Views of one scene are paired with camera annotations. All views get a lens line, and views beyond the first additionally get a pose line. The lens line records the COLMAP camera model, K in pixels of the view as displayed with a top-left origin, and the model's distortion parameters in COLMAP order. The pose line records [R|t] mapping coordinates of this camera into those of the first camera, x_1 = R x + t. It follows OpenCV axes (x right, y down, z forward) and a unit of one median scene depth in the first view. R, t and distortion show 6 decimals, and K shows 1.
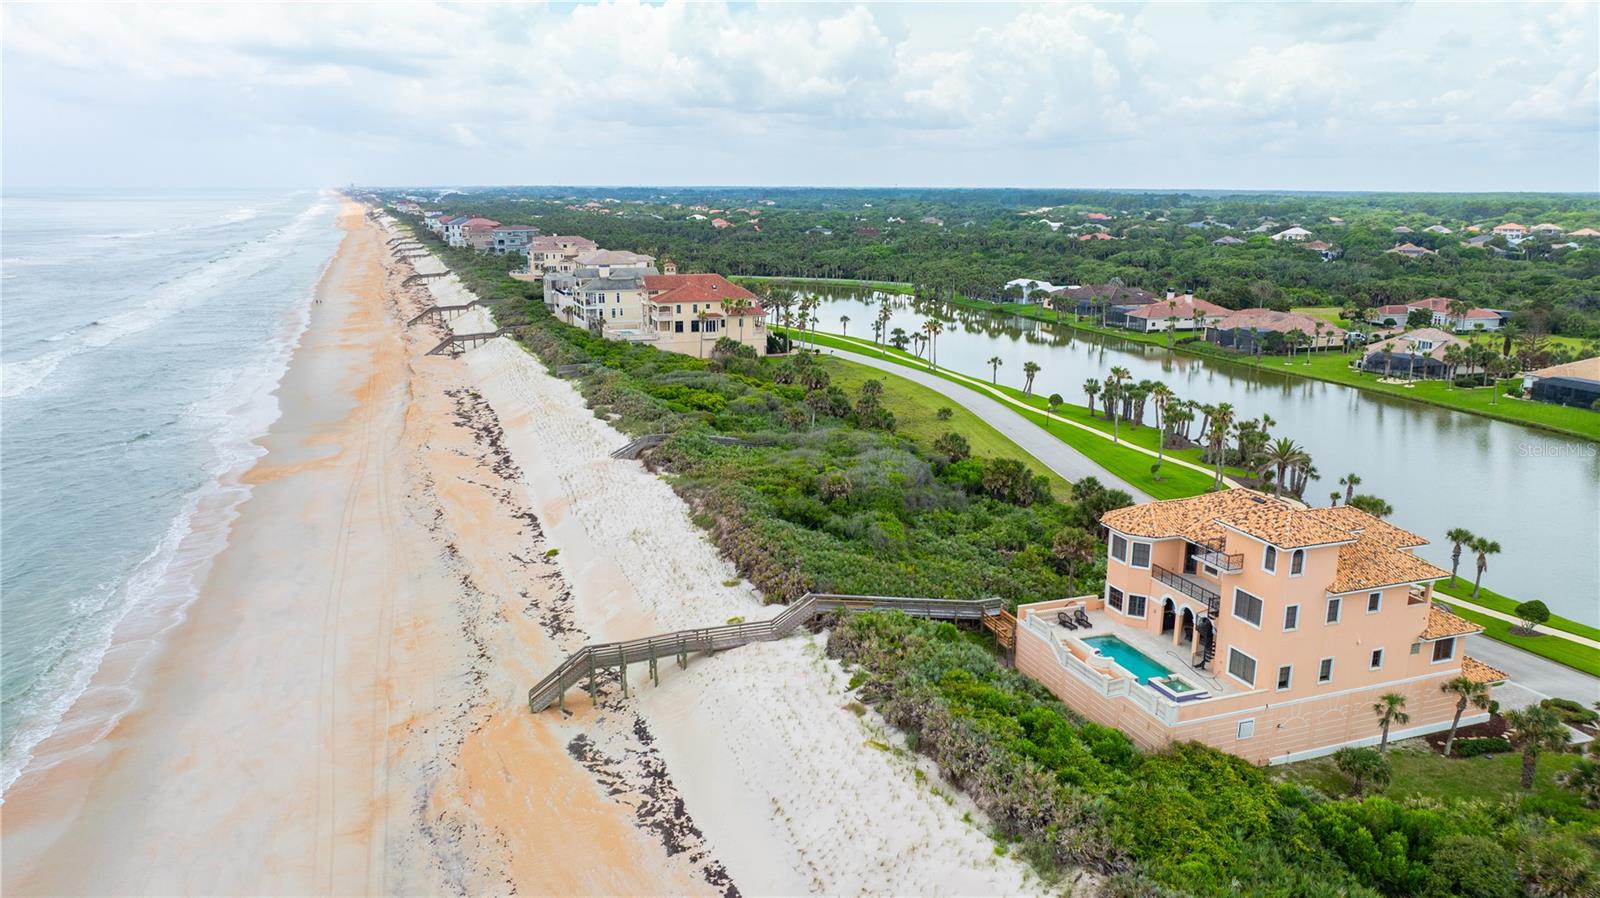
lens RADIAL K [[1123.7, 0, 800.0], [0, 1123.7, 449.0], [0, 0, 1]] dist [-0.021040, 0.004693]
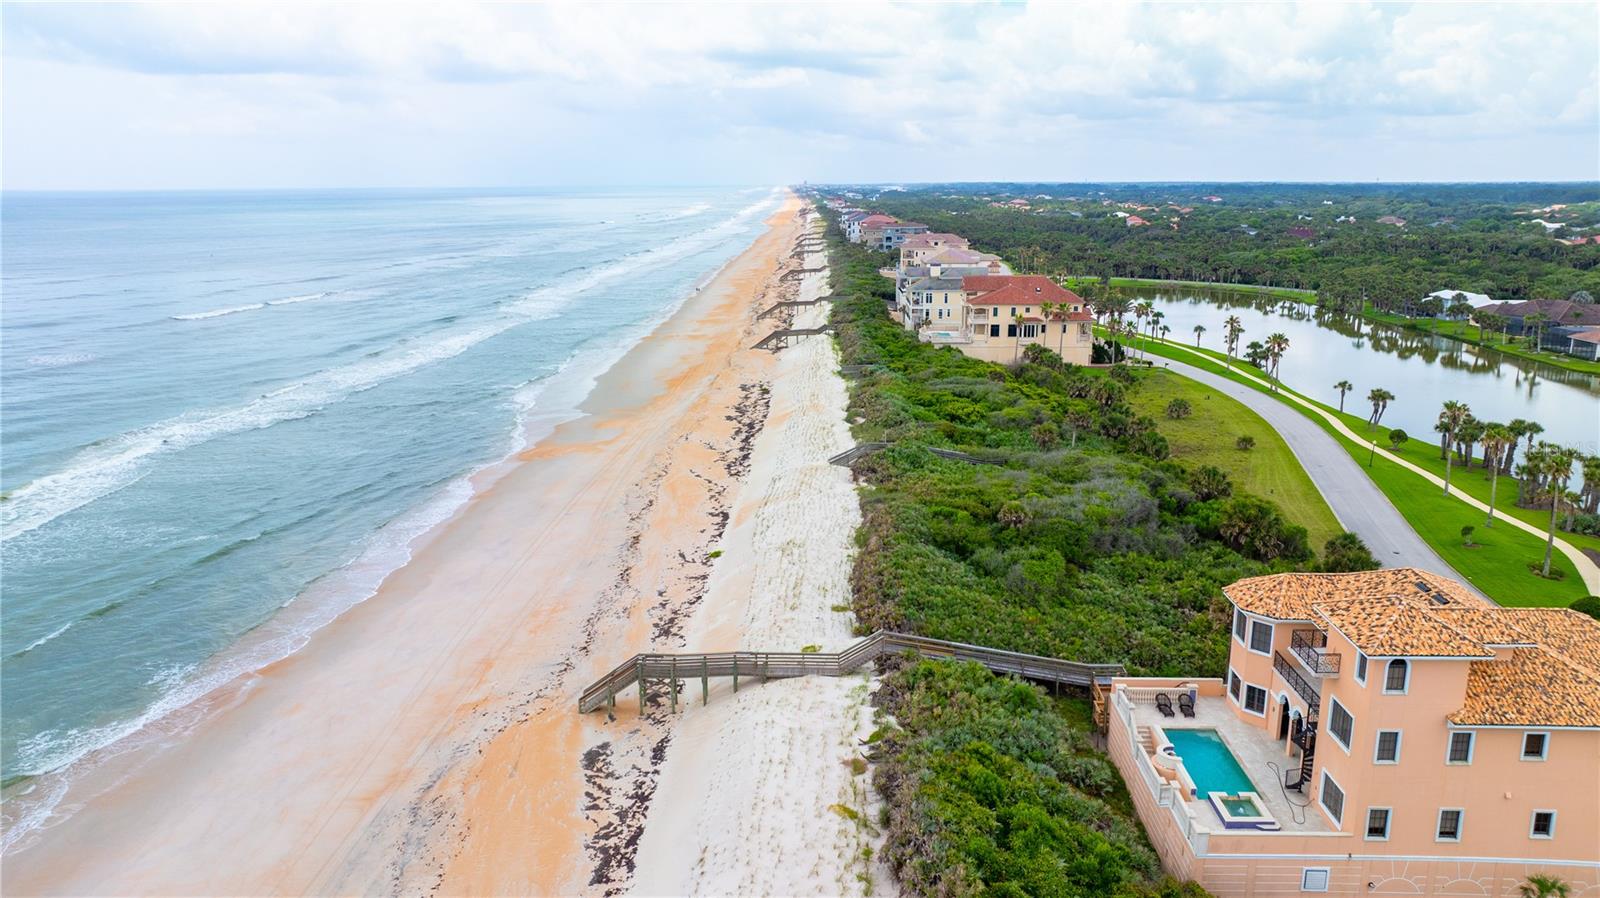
lens RADIAL K [[1151.7, 0, 800.0], [0, 1151.7, 449.0], [0, 0, 1]] dist [-0.018555, 0.002460]
pose [[0.929165, 0.075946, -0.361779, 0.167929], [-0.076759, 0.996976, 0.012146, -0.014629], [0.361607, 0.016485, 0.932185, 0.065438]]
